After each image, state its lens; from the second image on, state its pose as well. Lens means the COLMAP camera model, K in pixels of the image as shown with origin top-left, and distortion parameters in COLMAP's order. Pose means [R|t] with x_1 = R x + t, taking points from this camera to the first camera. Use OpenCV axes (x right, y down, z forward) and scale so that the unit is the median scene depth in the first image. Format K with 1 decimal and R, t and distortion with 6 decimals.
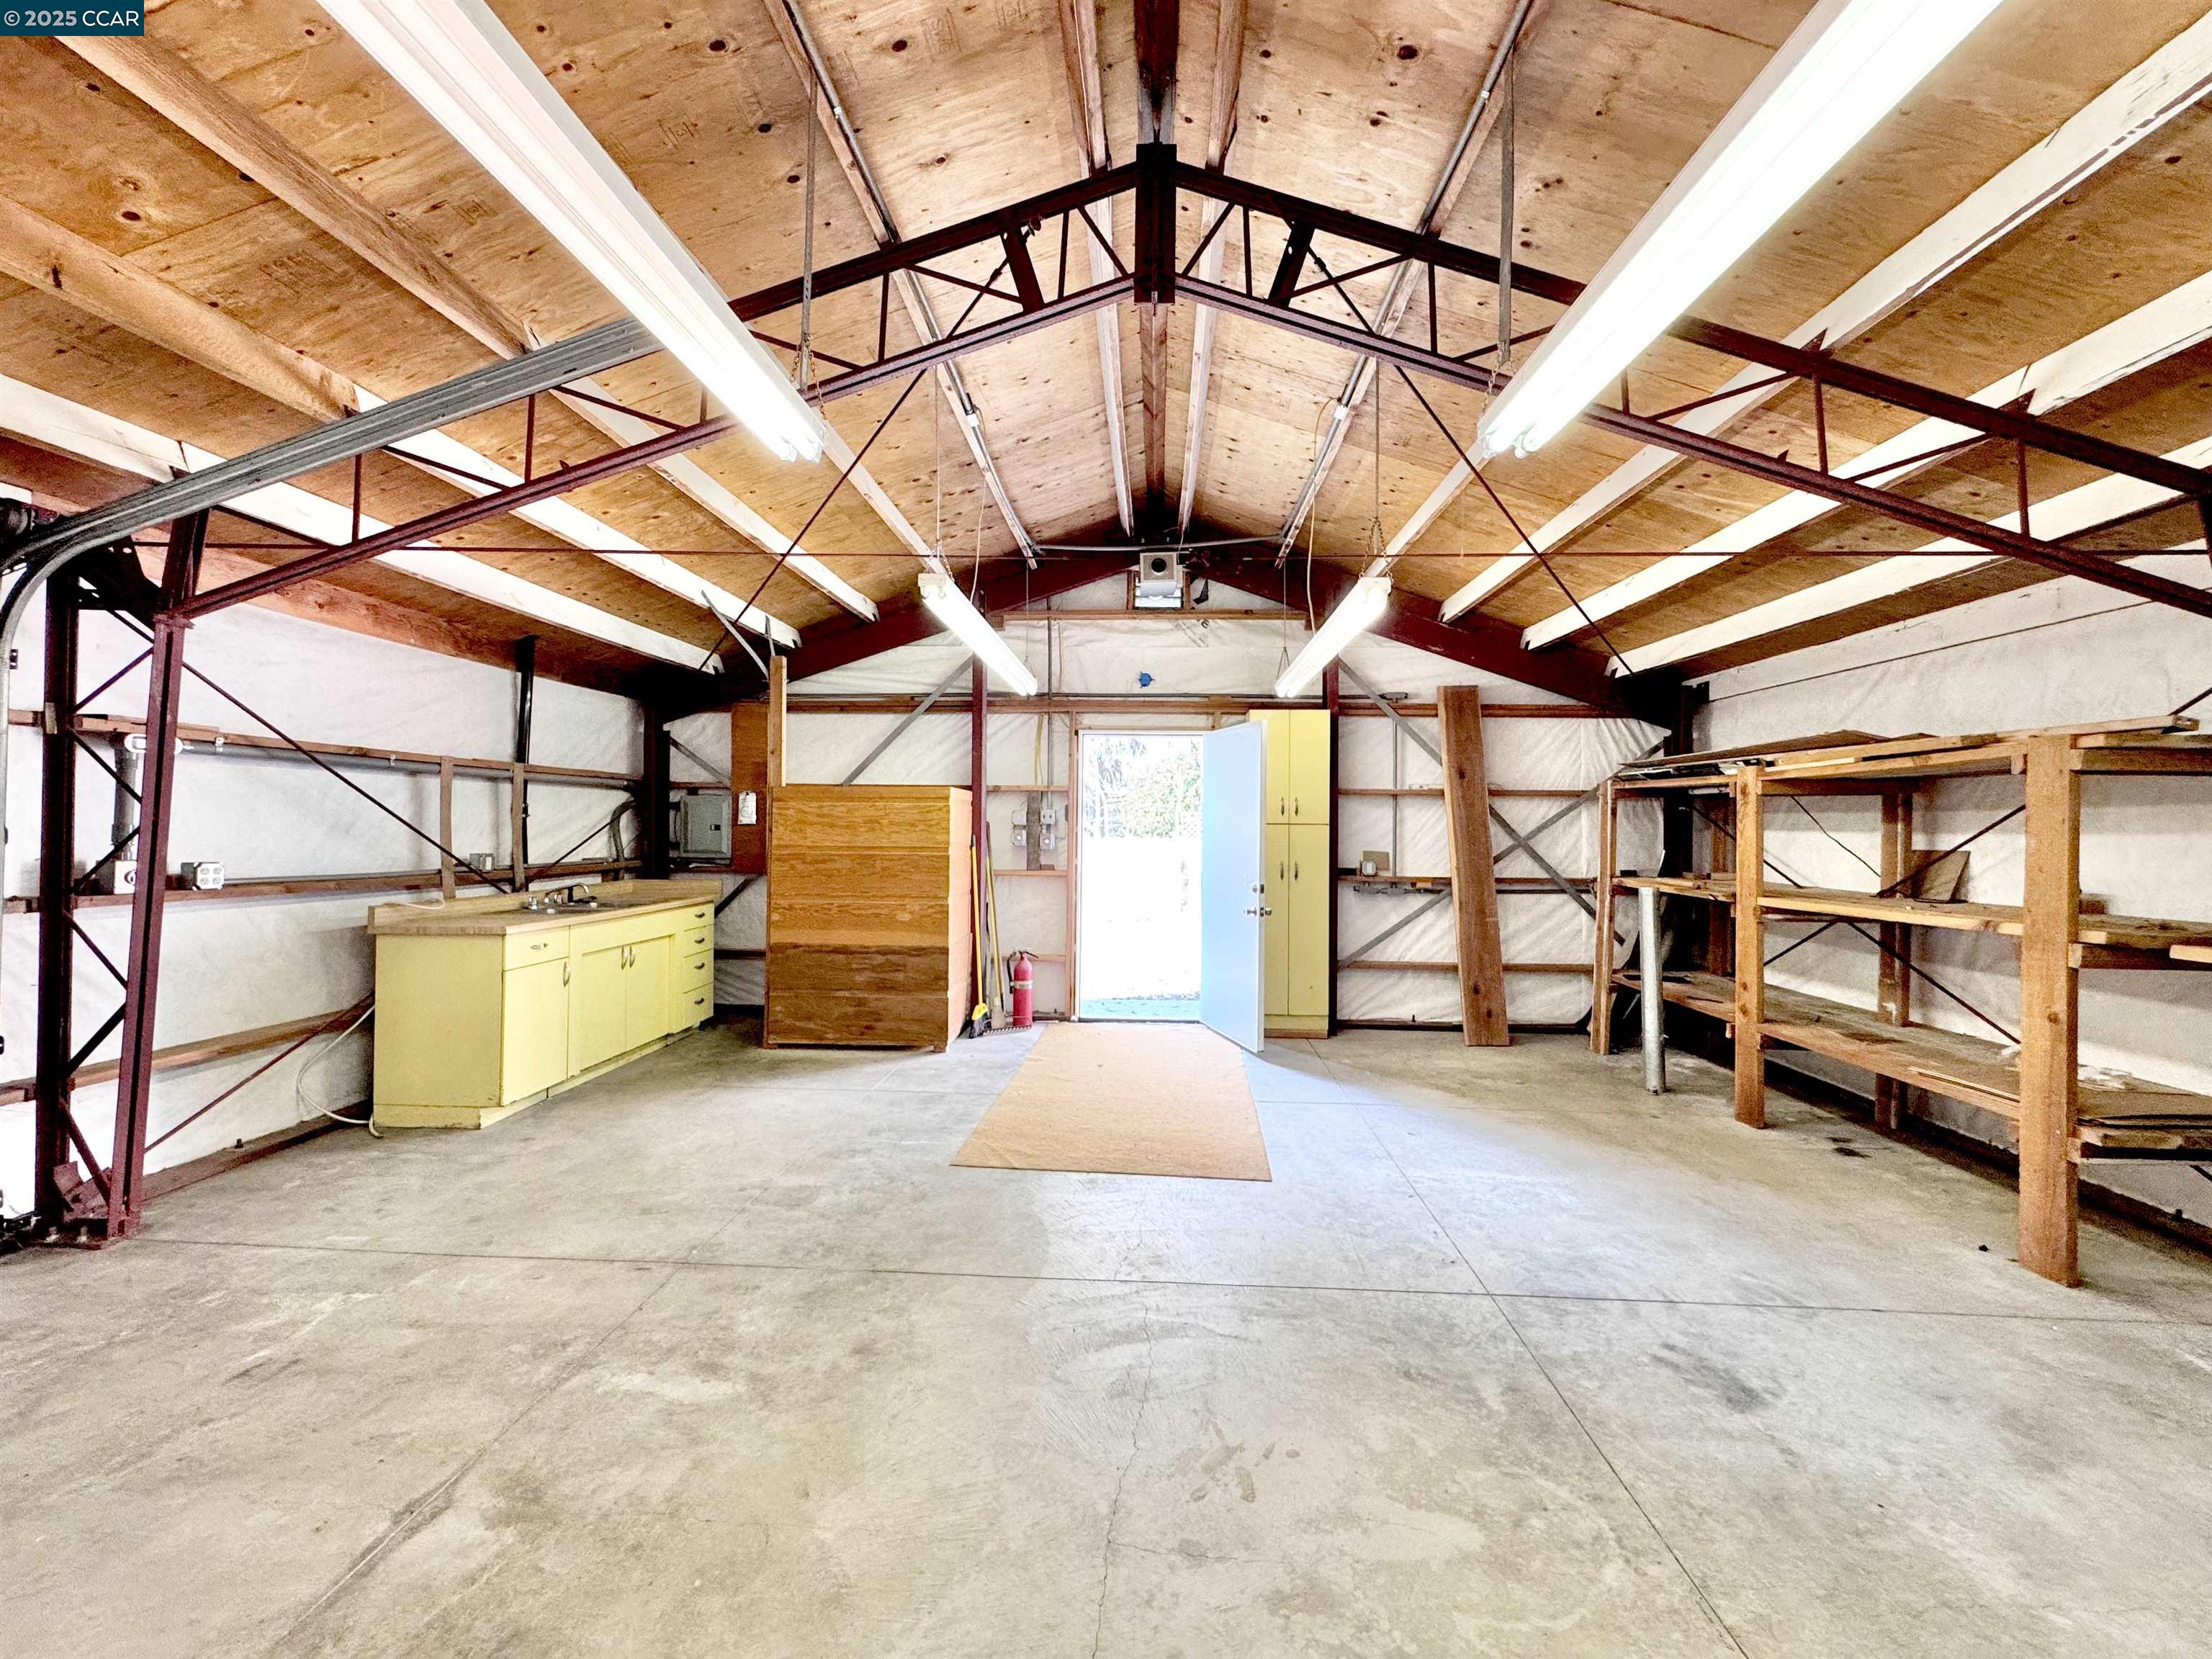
lens RADIAL K [[882.2, 0, 1107.4], [0, 882.2, 823.8], [0, 0, 1]] dist [-0.003290, -0.000285]
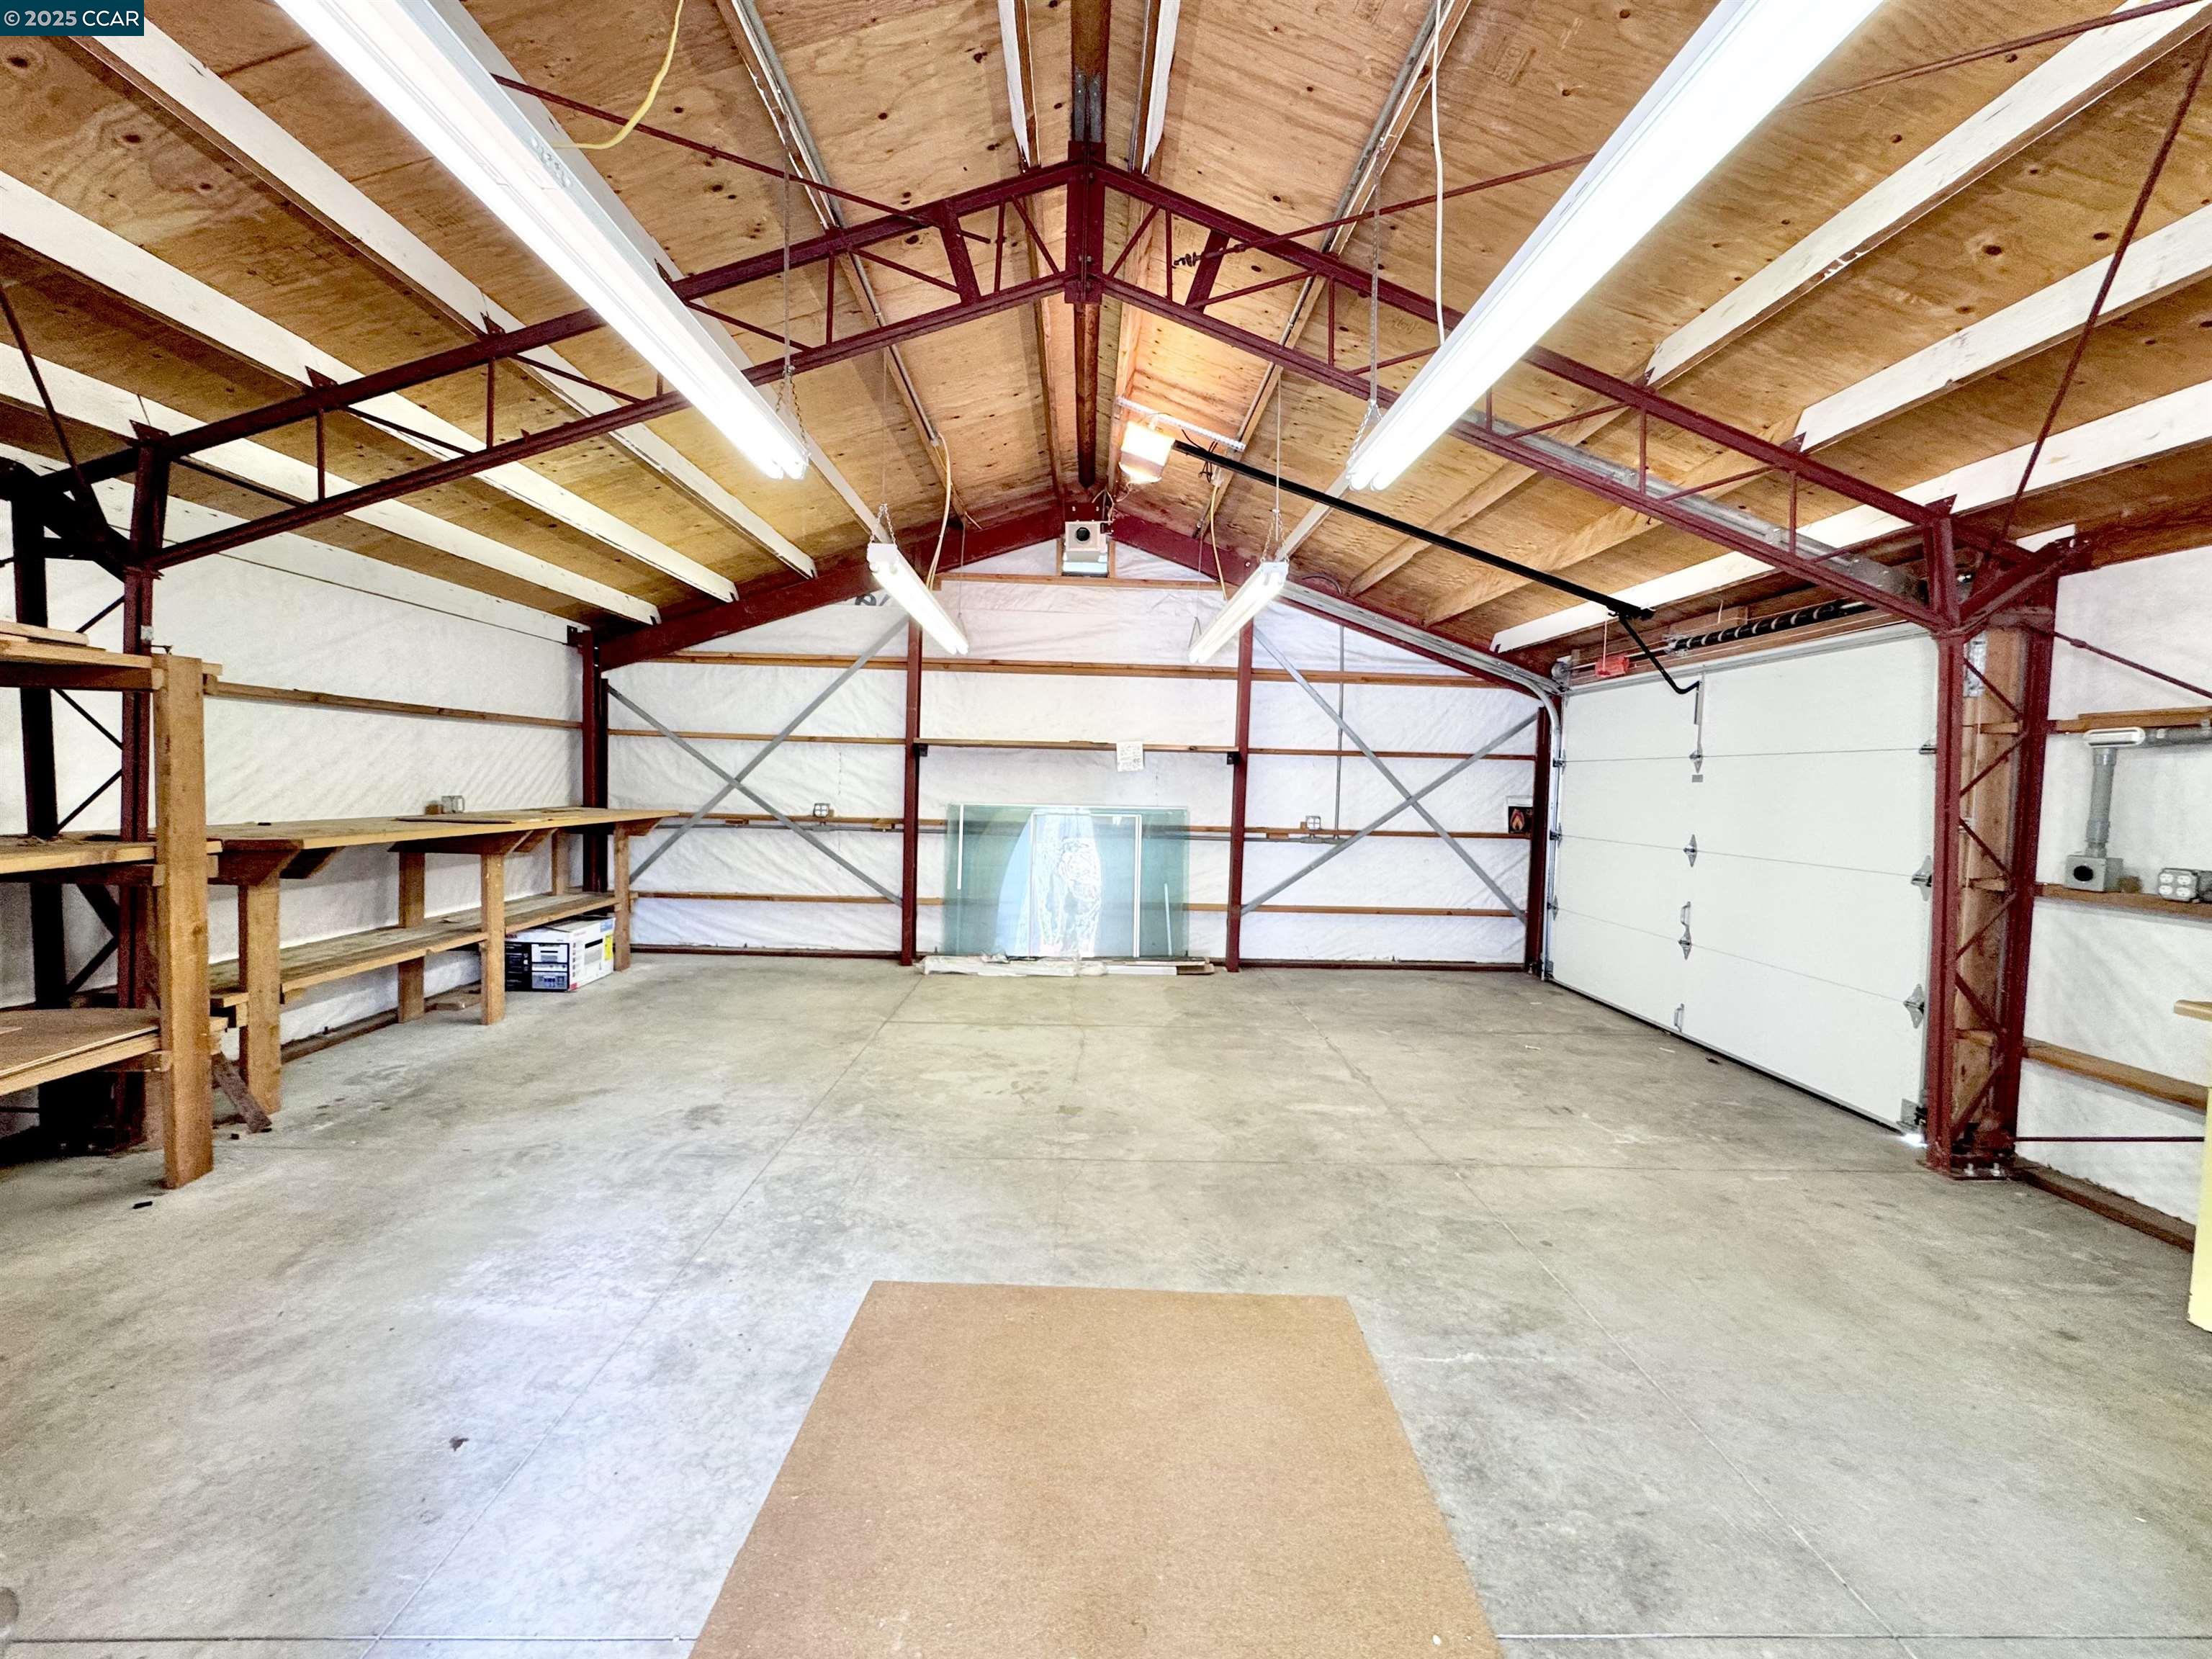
lens RADIAL K [[882.2, 0, 1115.9], [0, 882.2, 821.2], [0, 0, 1]] dist [-0.003290, -0.000285]
pose [[0.995668, 0.010524, 0.092383, -0.000557], [-0.015443, 0.998491, 0.052694, -0.004959], [-0.091689, -0.053893, 0.994328, -0.125402]]
